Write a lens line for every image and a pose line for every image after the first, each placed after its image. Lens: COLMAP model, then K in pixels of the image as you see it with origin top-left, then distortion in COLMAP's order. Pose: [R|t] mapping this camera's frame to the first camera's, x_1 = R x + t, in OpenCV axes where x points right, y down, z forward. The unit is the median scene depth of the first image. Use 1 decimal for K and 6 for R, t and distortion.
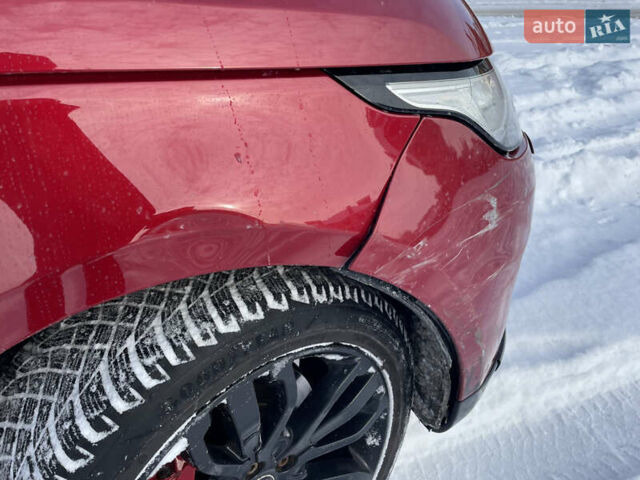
lens RADIAL K [[485.4, 0, 323.6], [0, 485.4, 238.8], [0, 0, 1]] dist [0.086516, -0.102381]
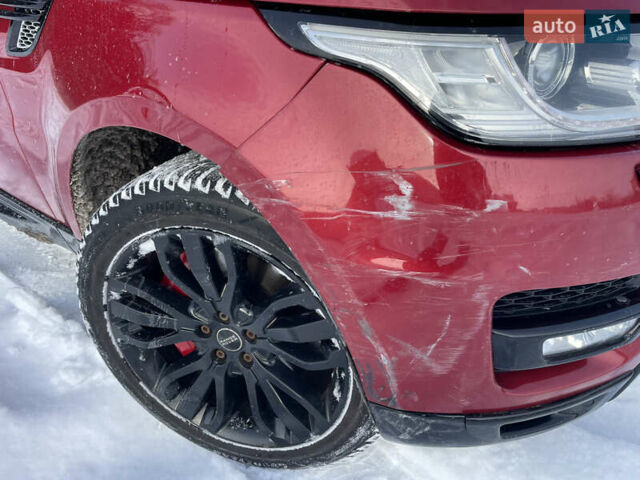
lens RADIAL K [[481.2, 0, 324.1], [0, 481.2, 240.5], [0, 0, 1]] dist [0.047264, -0.003445]
pose [[0.505878, 0.417977, -0.754574, 1.093581], [-0.383491, 0.892538, 0.237300, -0.159670], [0.772672, 0.169327, 0.611806, 0.459038]]
